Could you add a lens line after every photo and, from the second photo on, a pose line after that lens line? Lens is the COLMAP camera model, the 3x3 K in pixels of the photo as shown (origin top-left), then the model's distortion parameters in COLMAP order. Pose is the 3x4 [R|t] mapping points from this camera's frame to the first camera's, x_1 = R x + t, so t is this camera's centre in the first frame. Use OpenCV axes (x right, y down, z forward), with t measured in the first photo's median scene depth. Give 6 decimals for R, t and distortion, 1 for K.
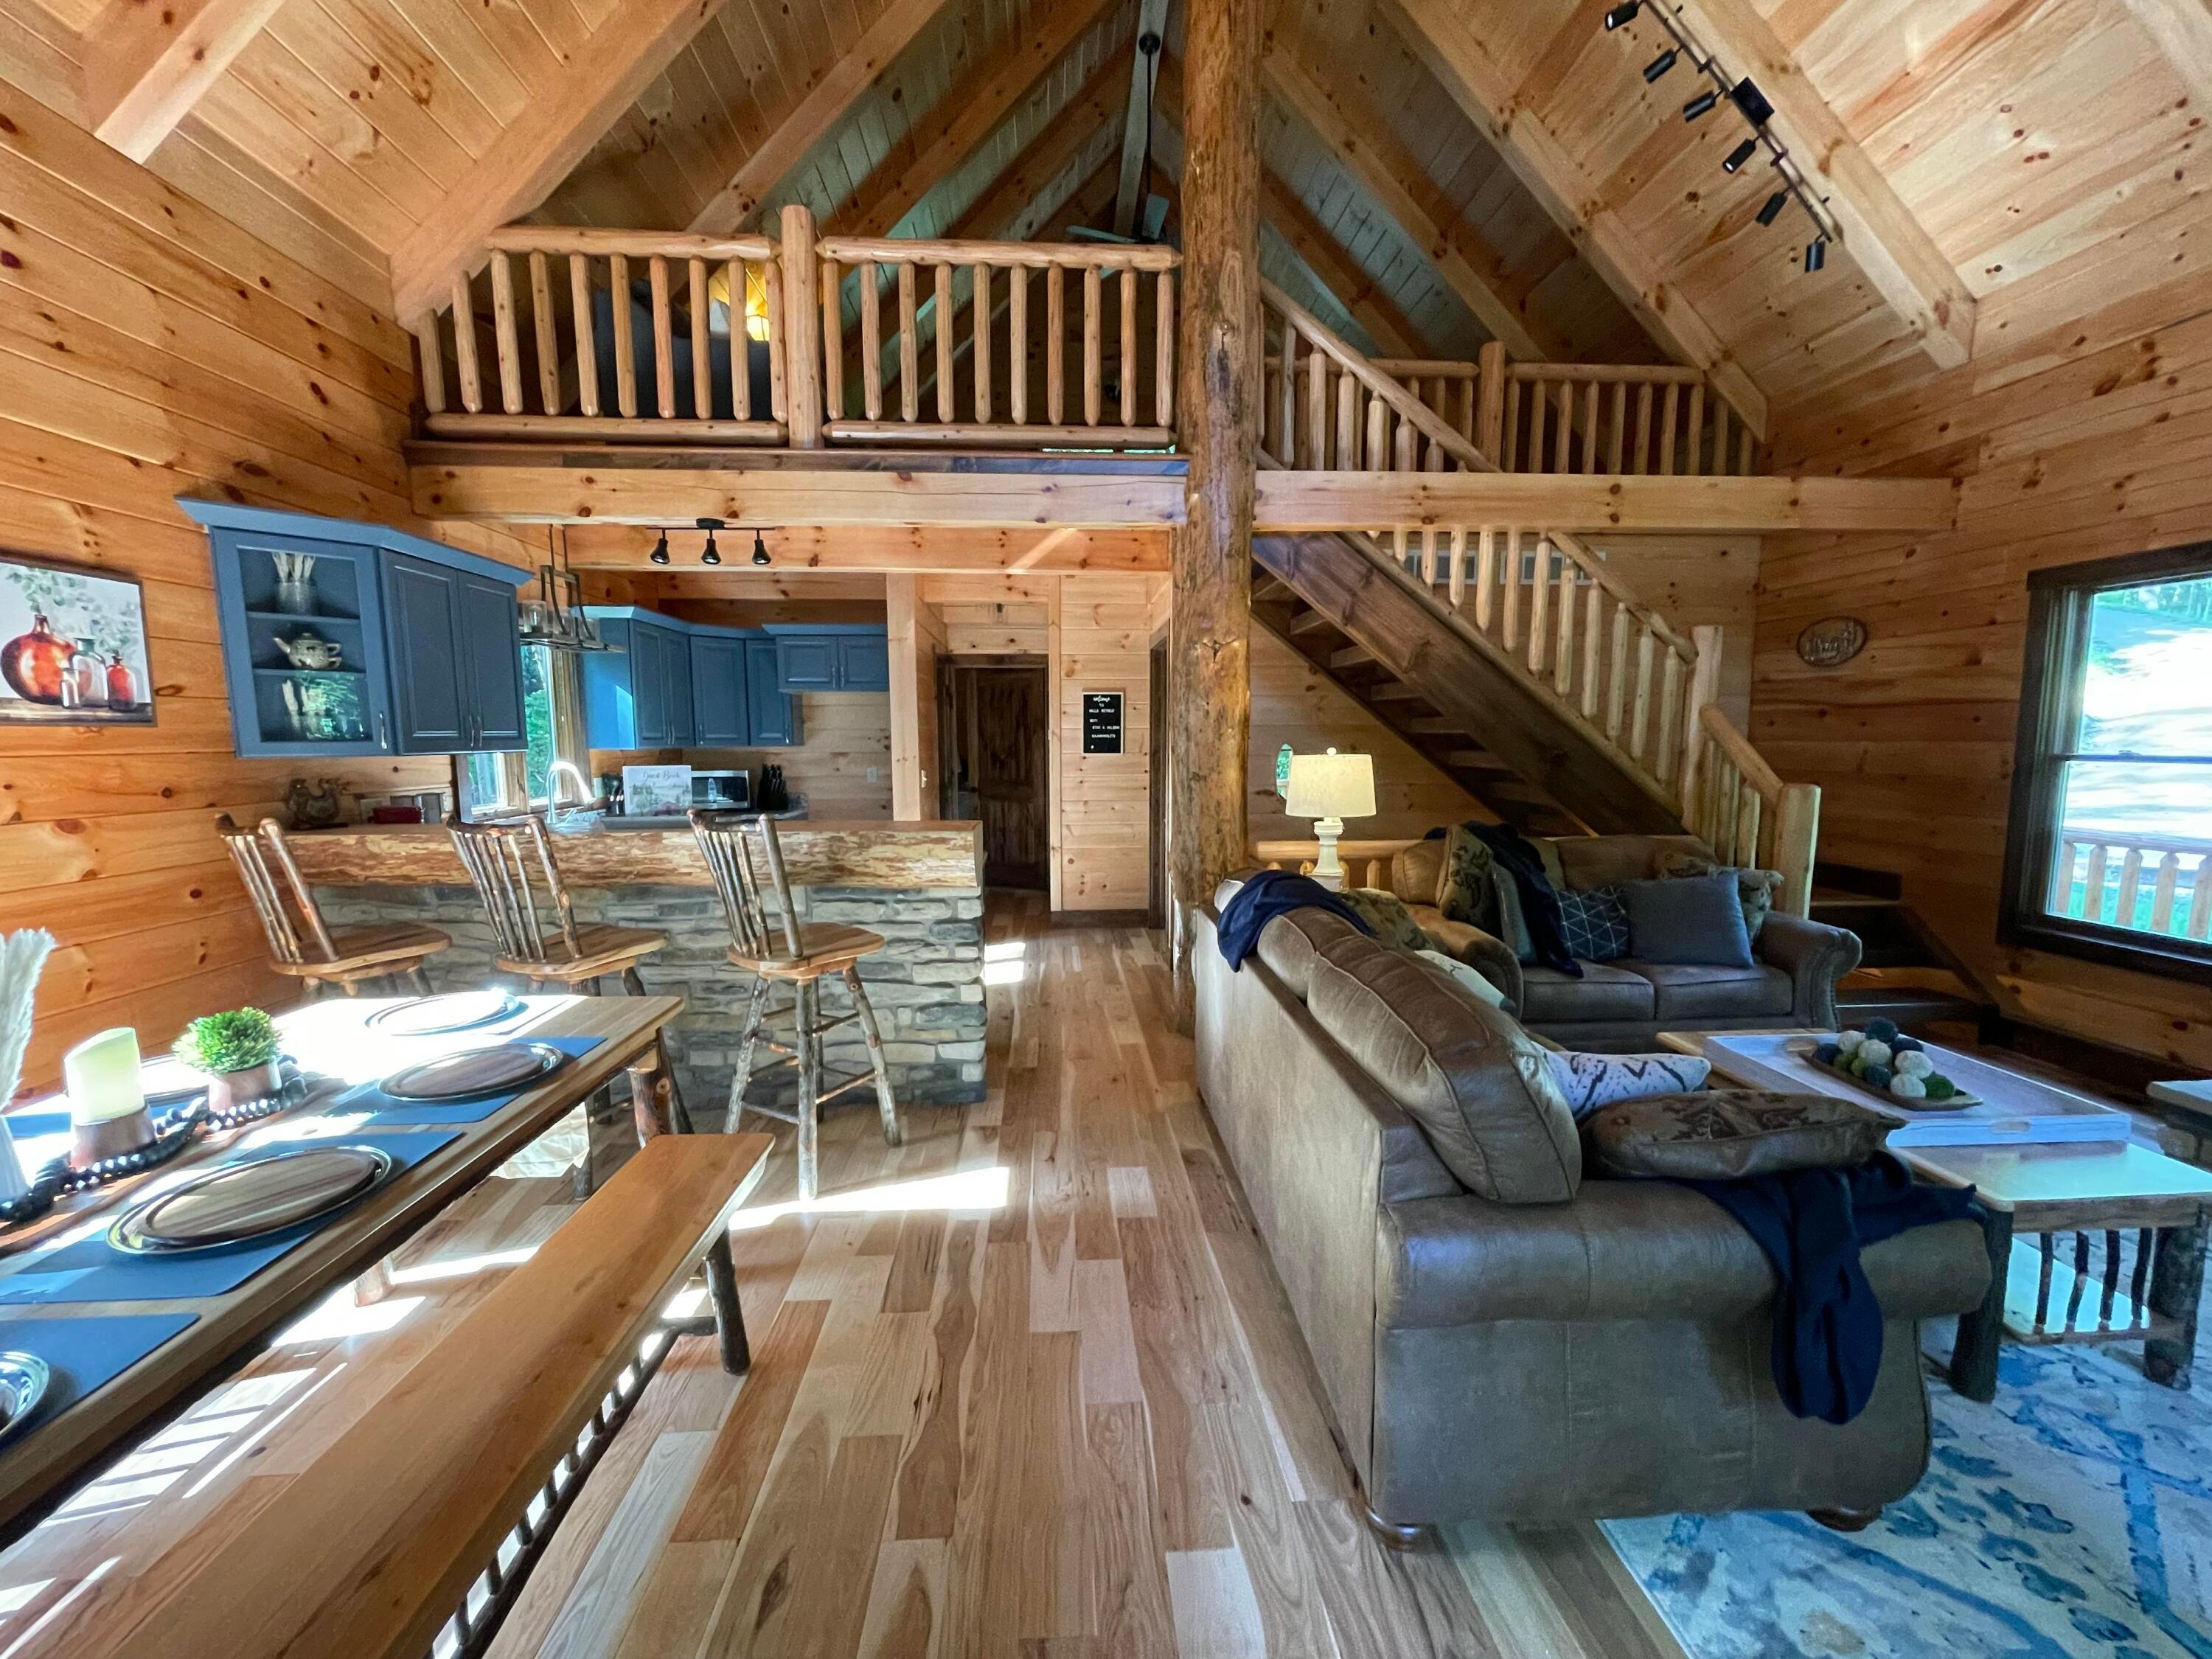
lens RADIAL K [[896.0, 0, 1102.7], [0, 896.0, 834.3], [0, 0, 1]] dist [0.002425, 0.000066]
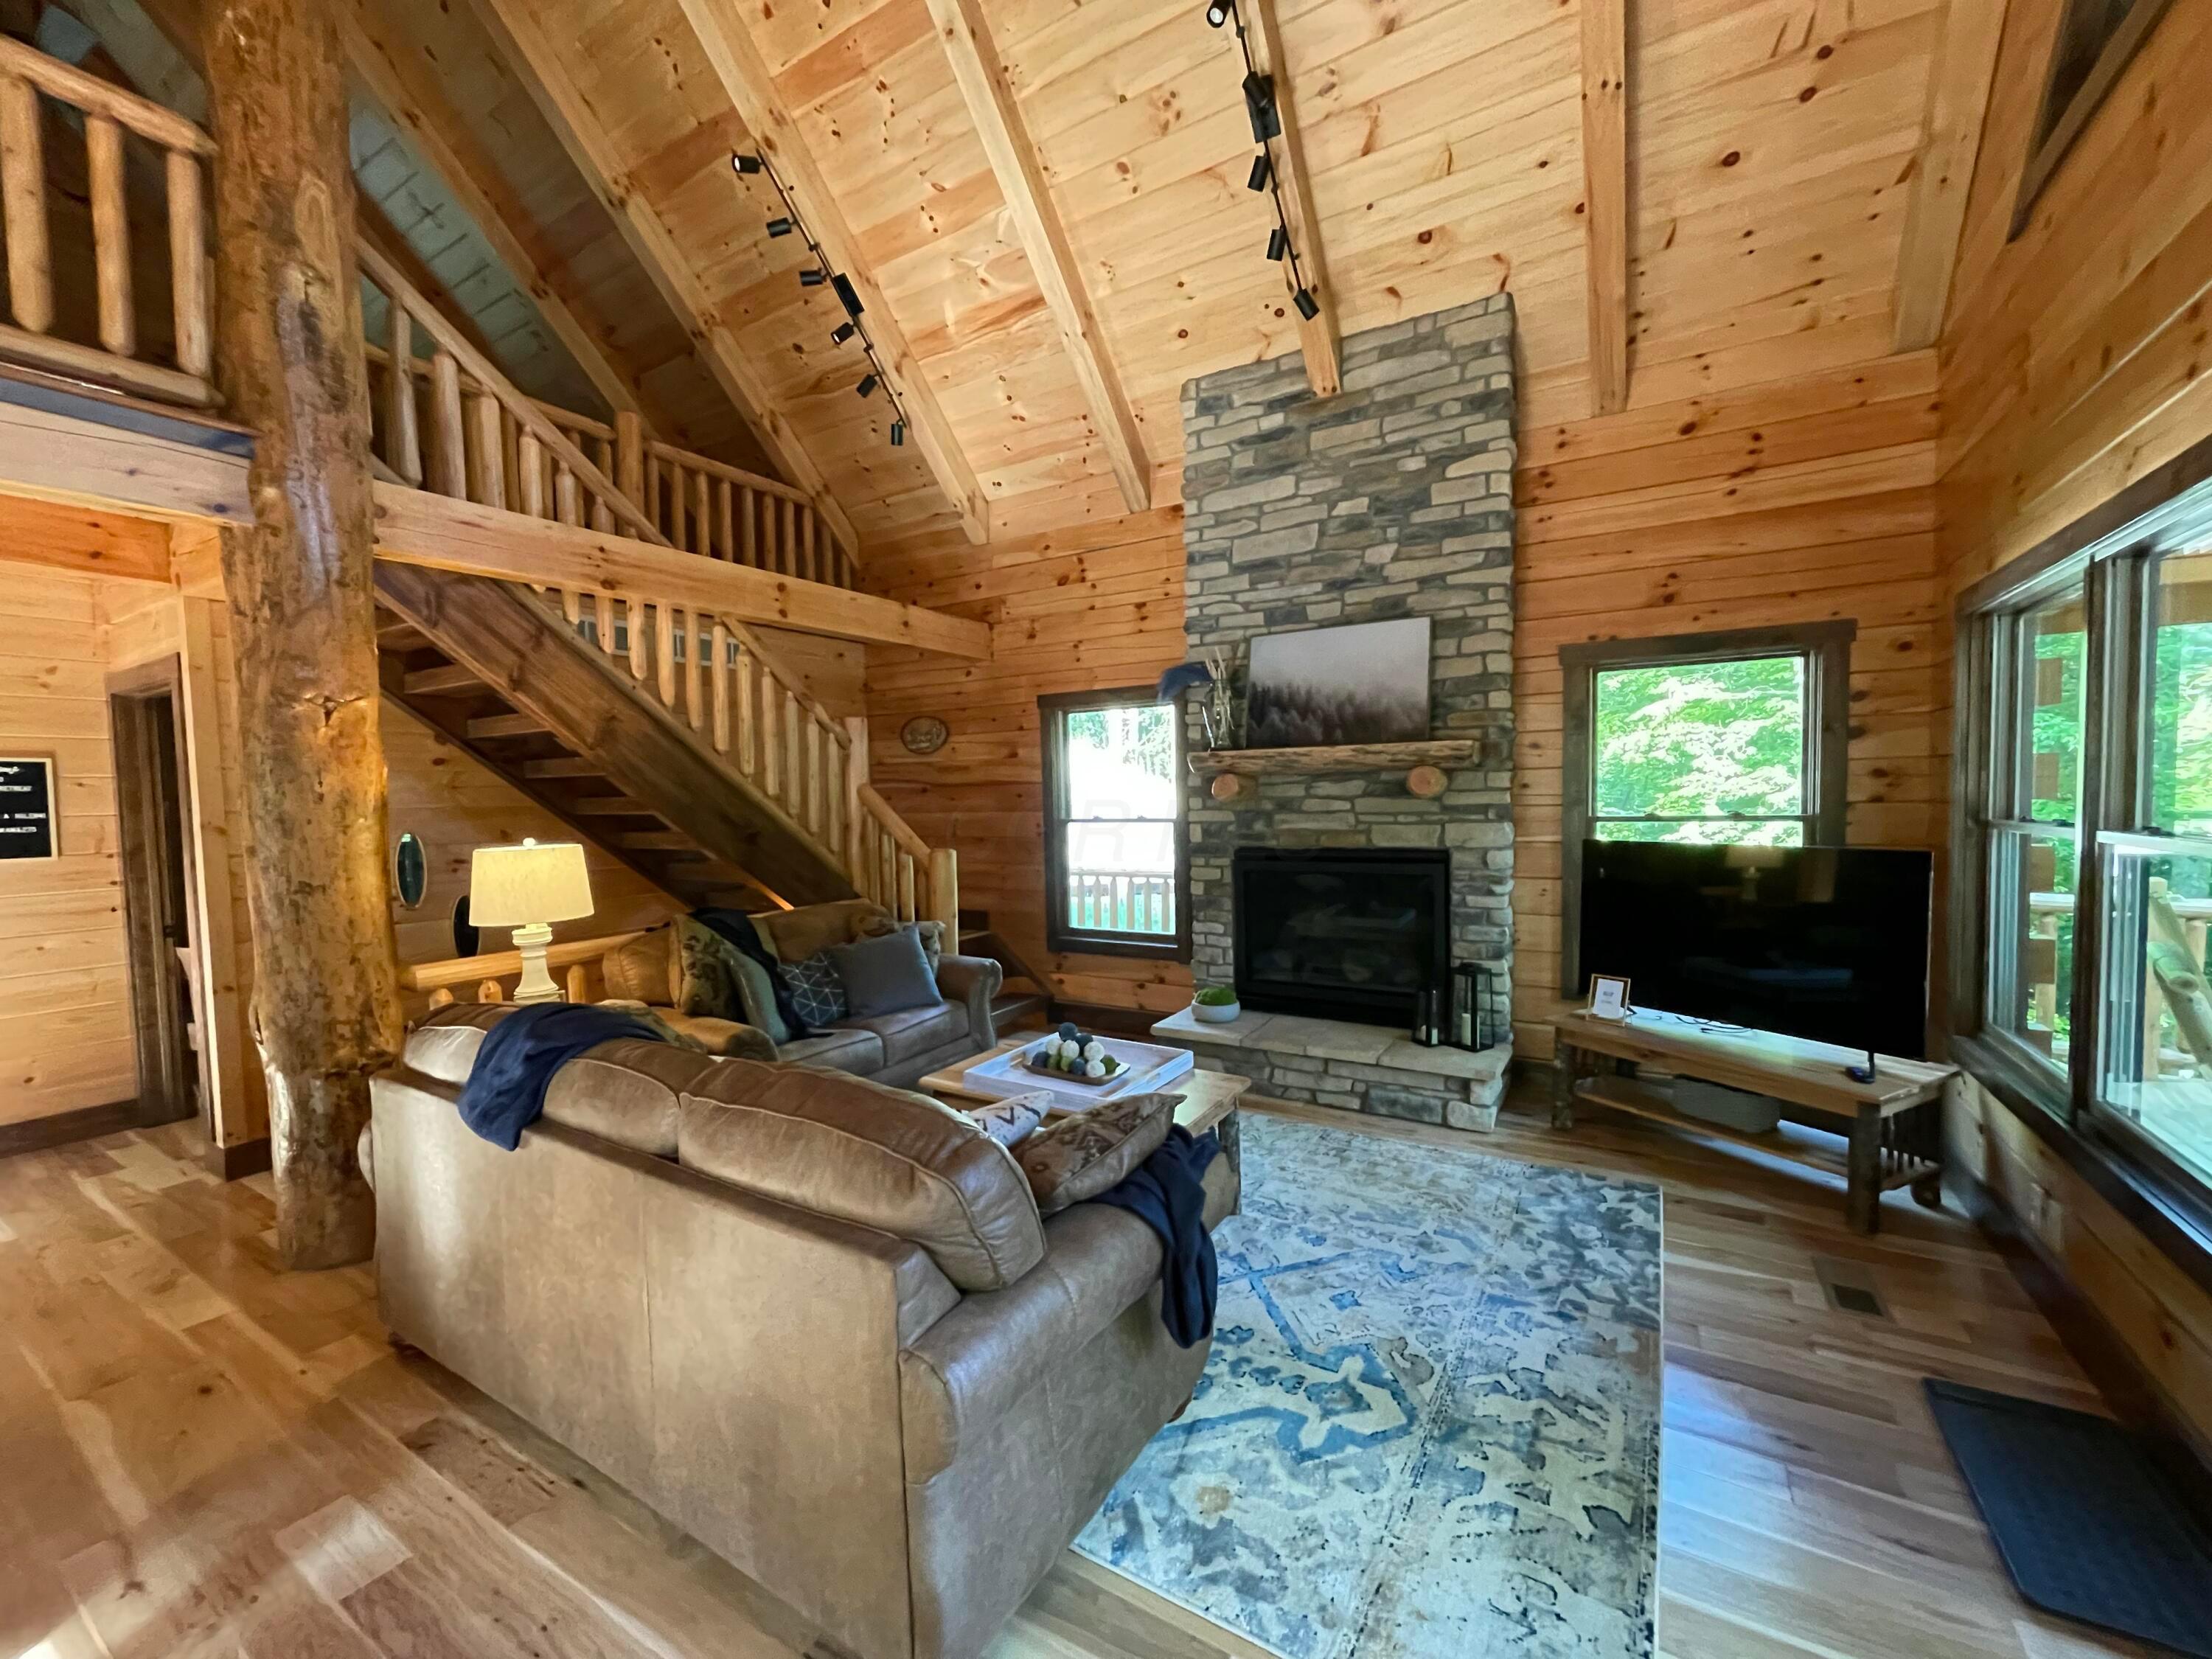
lens RADIAL K [[896.0, 0, 1101.1], [0, 896.0, 836.0], [0, 0, 1]] dist [0.002425, 0.000066]
pose [[0.576093, -0.046769, 0.816045, -0.107310], [0.107316, 0.994047, -0.018790, -0.025379], [-0.810309, 0.098399, 0.577682, 0.093154]]
